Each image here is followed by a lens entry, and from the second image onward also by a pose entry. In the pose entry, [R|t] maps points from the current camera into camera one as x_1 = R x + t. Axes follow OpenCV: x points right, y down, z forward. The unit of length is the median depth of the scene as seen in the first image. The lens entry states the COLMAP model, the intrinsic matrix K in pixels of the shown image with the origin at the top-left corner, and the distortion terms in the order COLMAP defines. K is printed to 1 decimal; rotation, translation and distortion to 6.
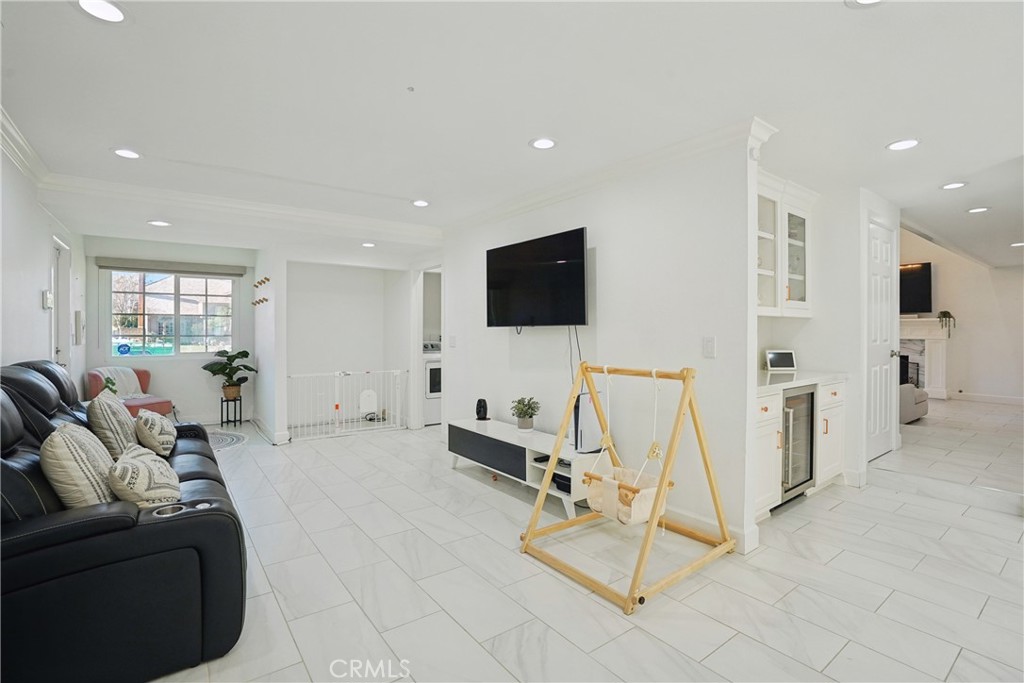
lens RADIAL K [[474.9, 0, 511.8], [0, 474.9, 336.3], [0, 0, 1]] dist [-0.056131, 0.016523]
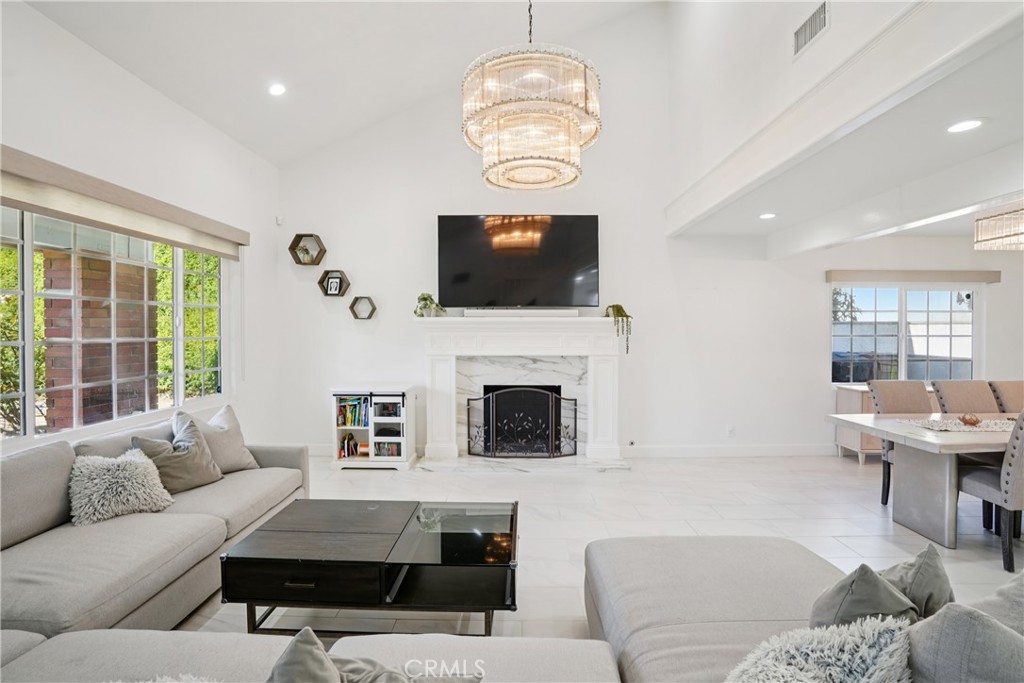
lens RADIAL K [[474.9, 0, 511.0], [0, 474.9, 338.1], [0, 0, 1]] dist [-0.056131, 0.016523]
pose [[0.609376, -0.007320, 0.792848, 0.395718], [0.010409, 0.999945, 0.001232, -0.015415], [-0.792813, 0.007501, 0.609418, 0.724276]]
